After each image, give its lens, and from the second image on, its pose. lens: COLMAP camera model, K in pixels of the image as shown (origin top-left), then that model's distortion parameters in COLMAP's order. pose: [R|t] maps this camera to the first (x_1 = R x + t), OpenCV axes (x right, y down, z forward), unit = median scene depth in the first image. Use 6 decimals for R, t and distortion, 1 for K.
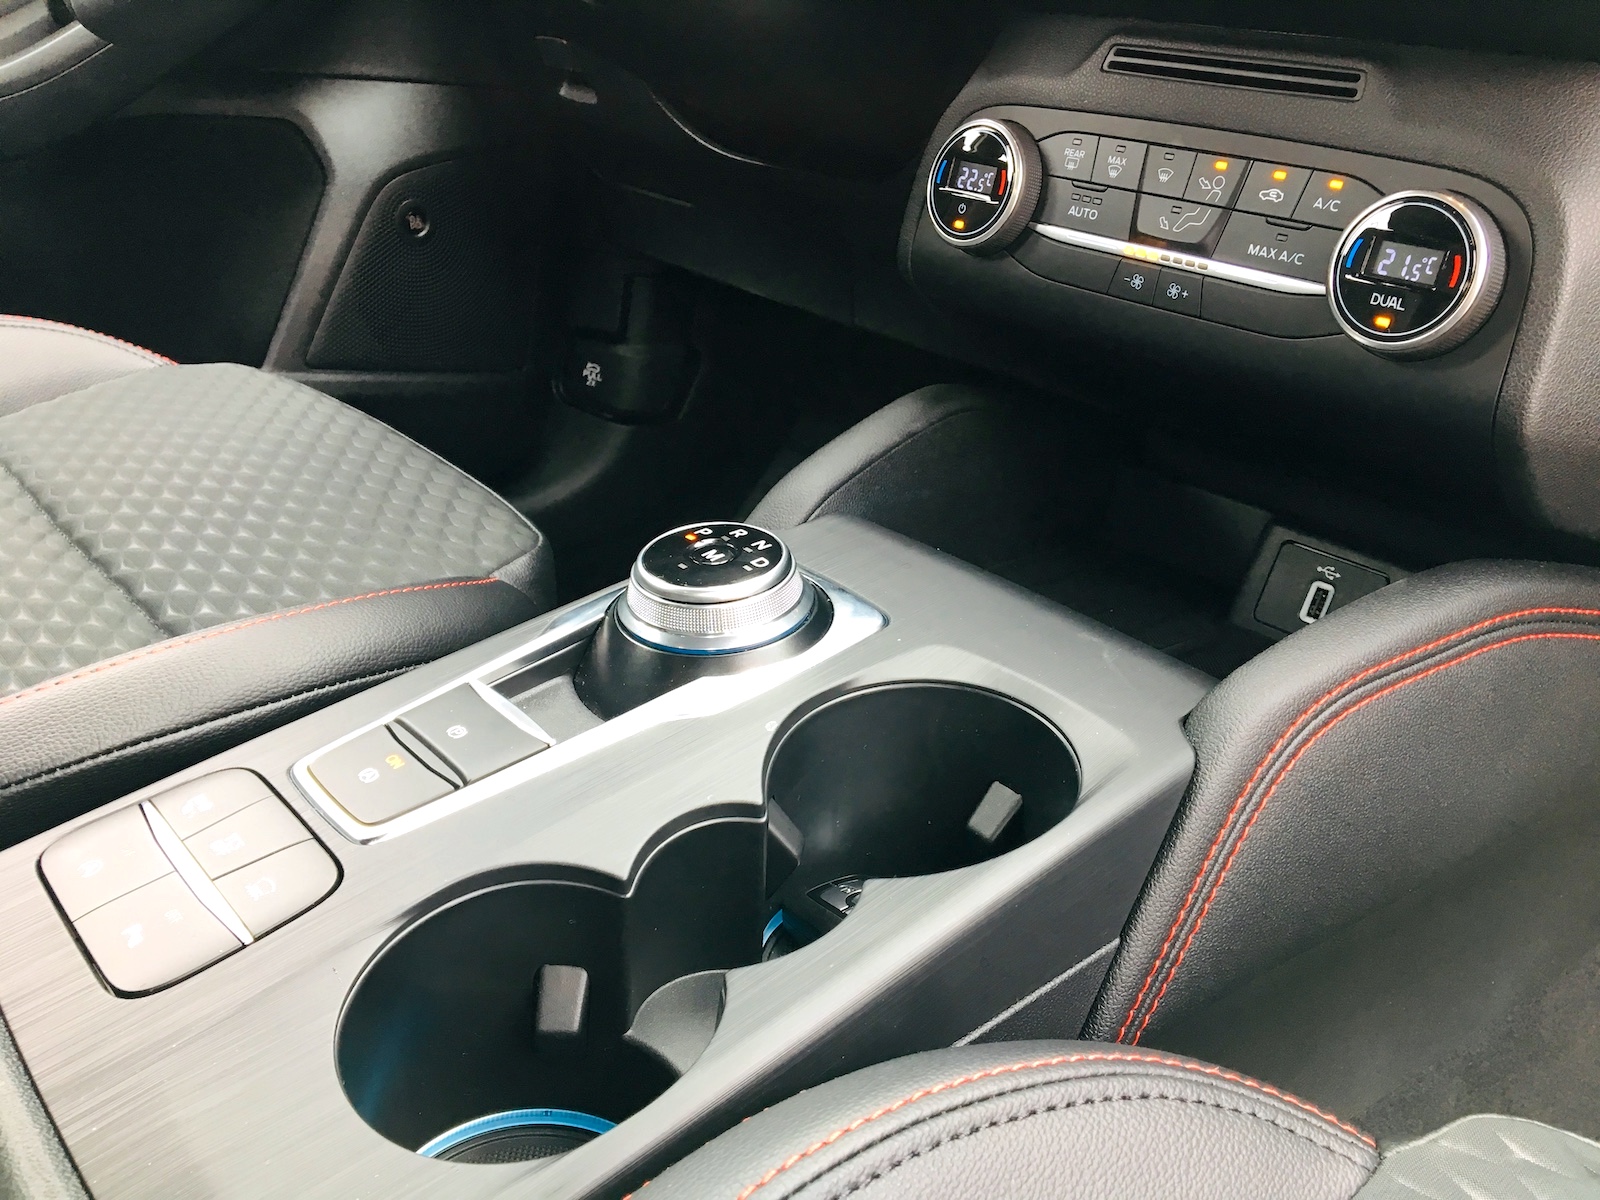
lens RADIAL K [[1358.8, 0, 797.6], [0, 1358.8, 593.5], [0, 0, 1]] dist [0.108715, -0.178222]
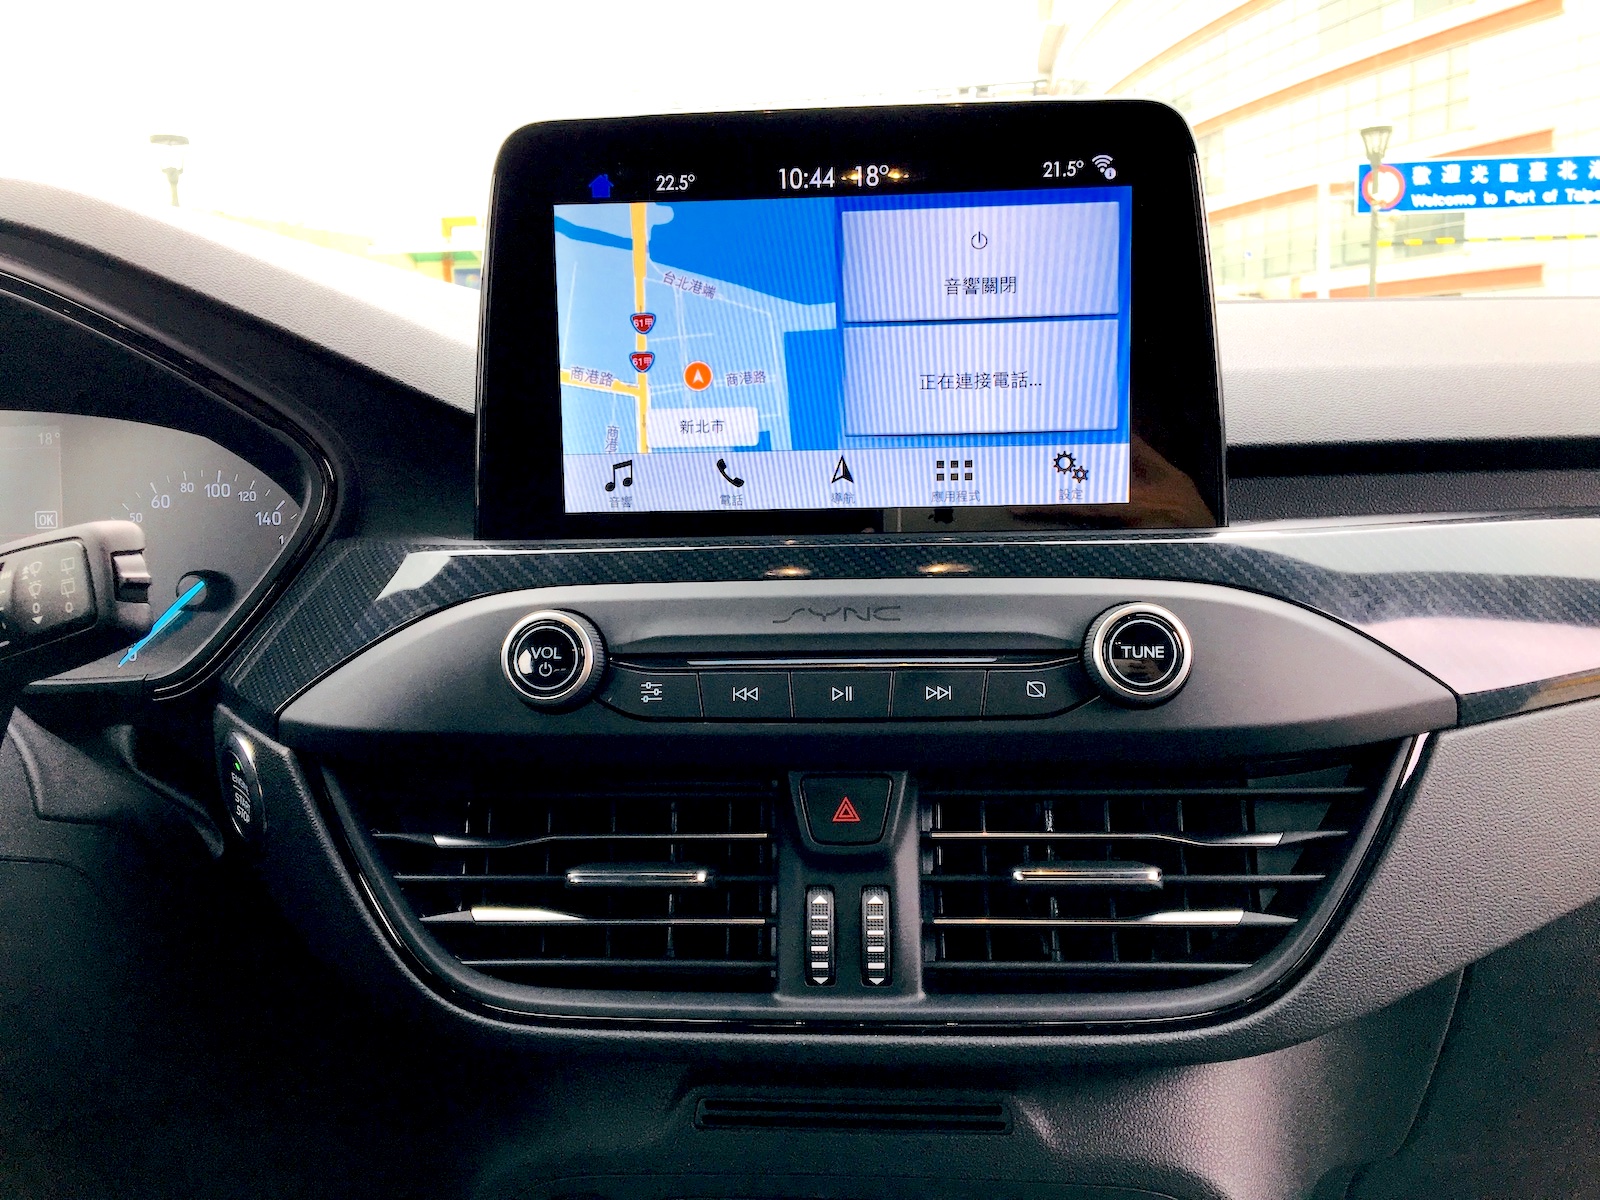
lens RADIAL K [[1358.8, 0, 797.6], [0, 1358.8, 593.5], [0, 0, 1]] dist [0.108715, -0.178222]
pose [[0.705697, -0.205616, 0.678022, -0.288064], [0.359556, 0.928512, -0.092652, -0.648388], [-0.610501, 0.309171, 0.729179, 0.227907]]
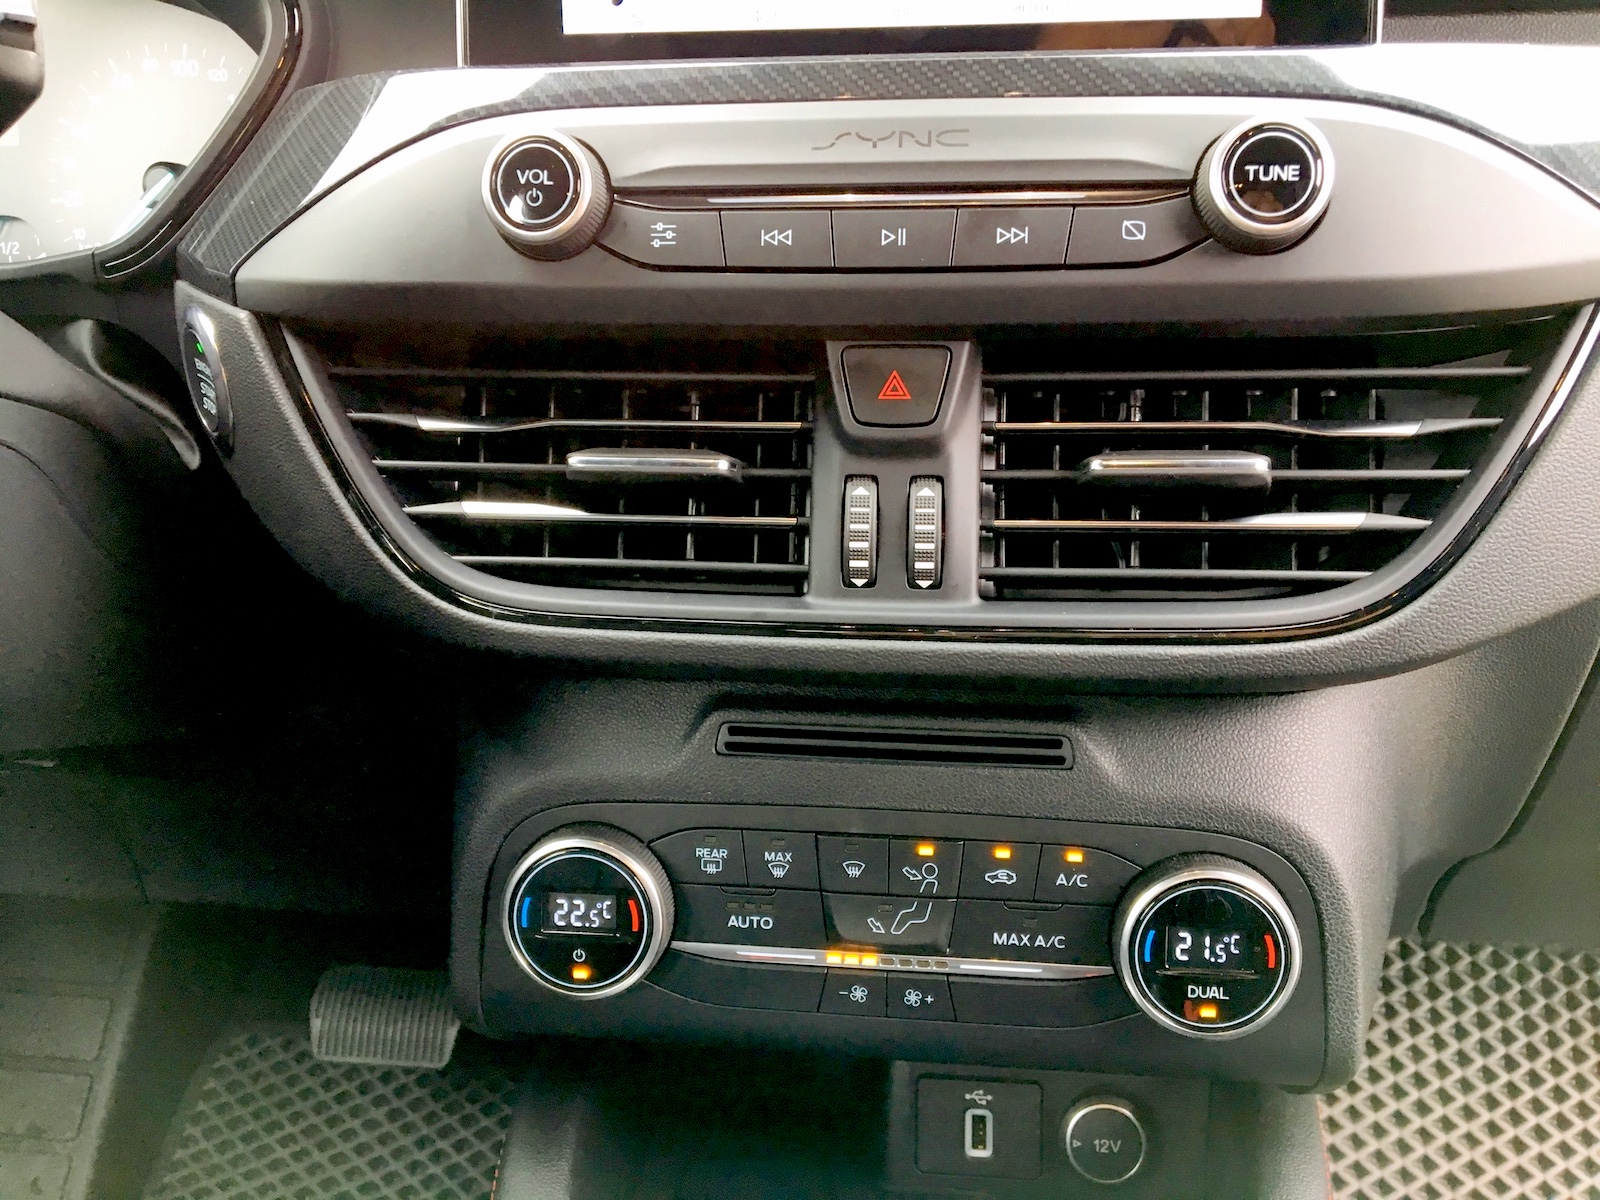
lens RADIAL K [[1358.8, 0, 797.6], [0, 1358.8, 593.5], [0, 0, 1]] dist [0.108715, -0.178222]
pose [[0.739198, -0.285768, 0.609855, -0.219330], [0.339599, 0.940126, 0.028904, -0.519773], [-0.581601, 0.185740, 0.791986, 0.361581]]
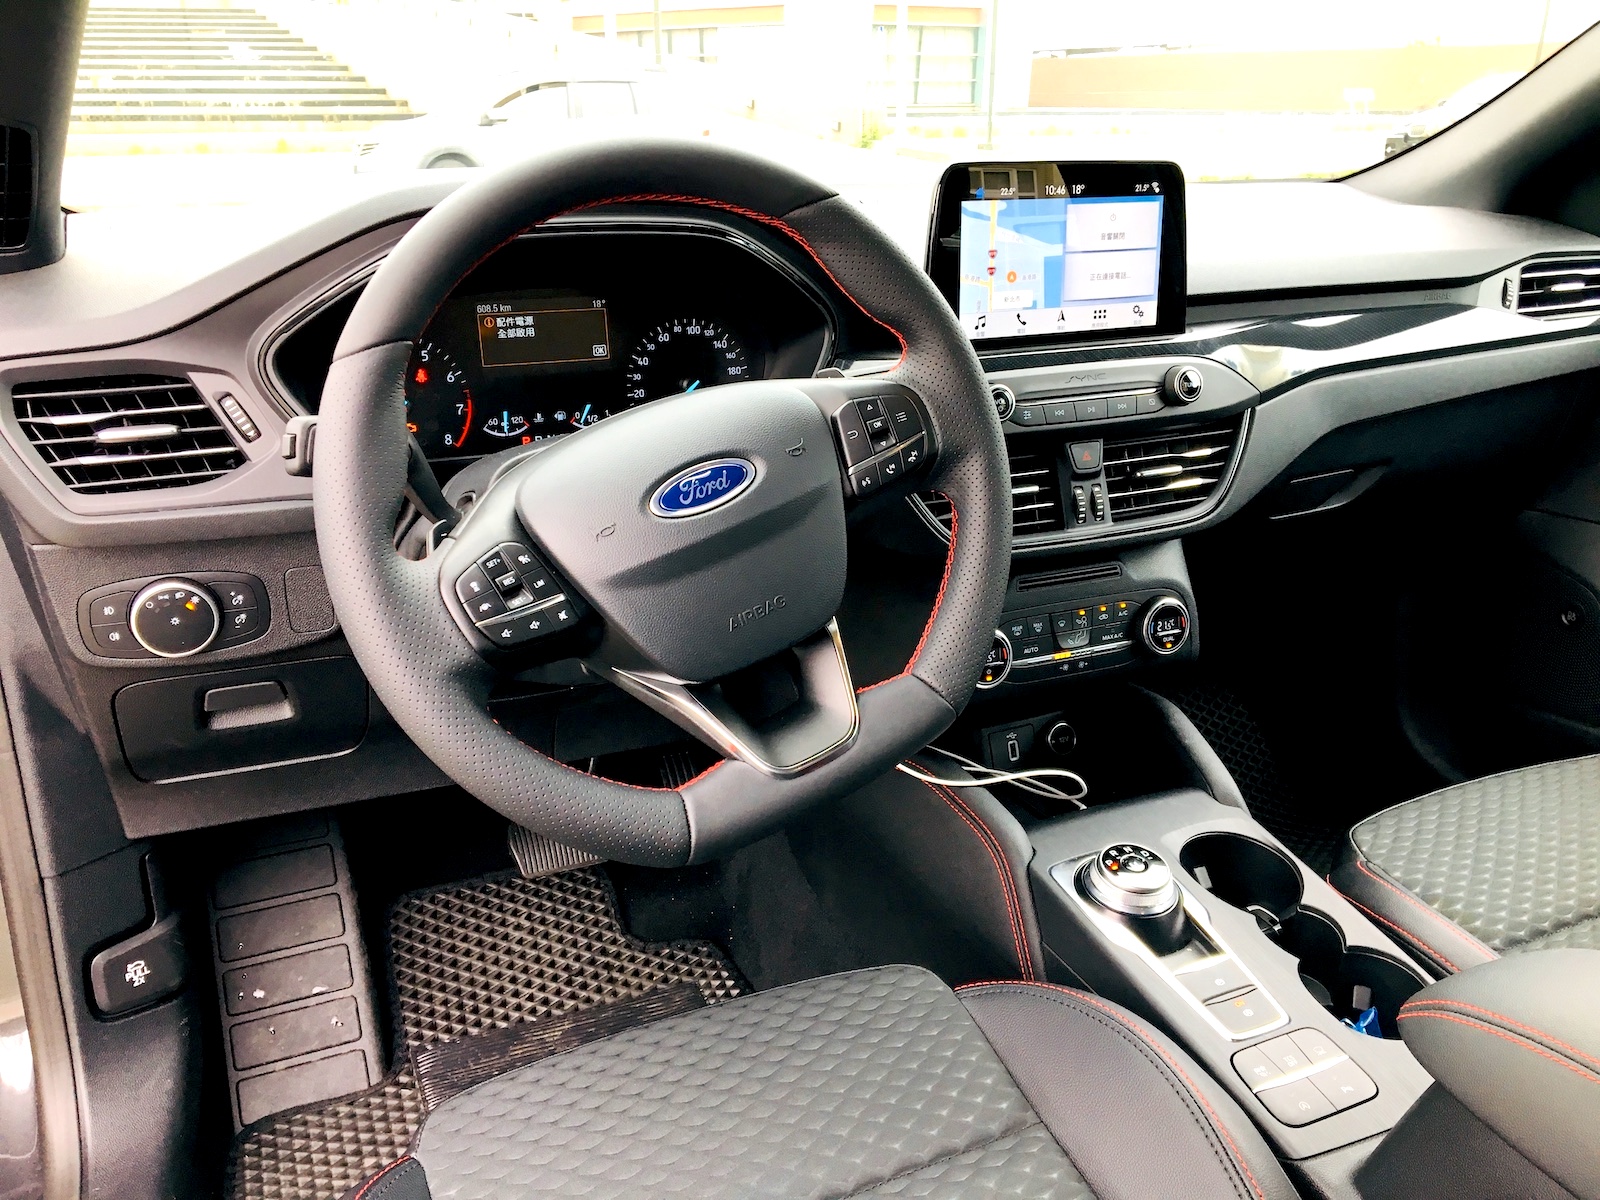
lens RADIAL K [[1358.8, 0, 797.6], [0, 1358.8, 593.5], [0, 0, 1]] dist [0.108715, -0.178222]
pose [[0.270928, -0.403649, 0.873879, -1.931932], [0.398580, 0.873394, 0.279853, -1.228007], [-0.876203, 0.272491, 0.397513, 0.489705]]
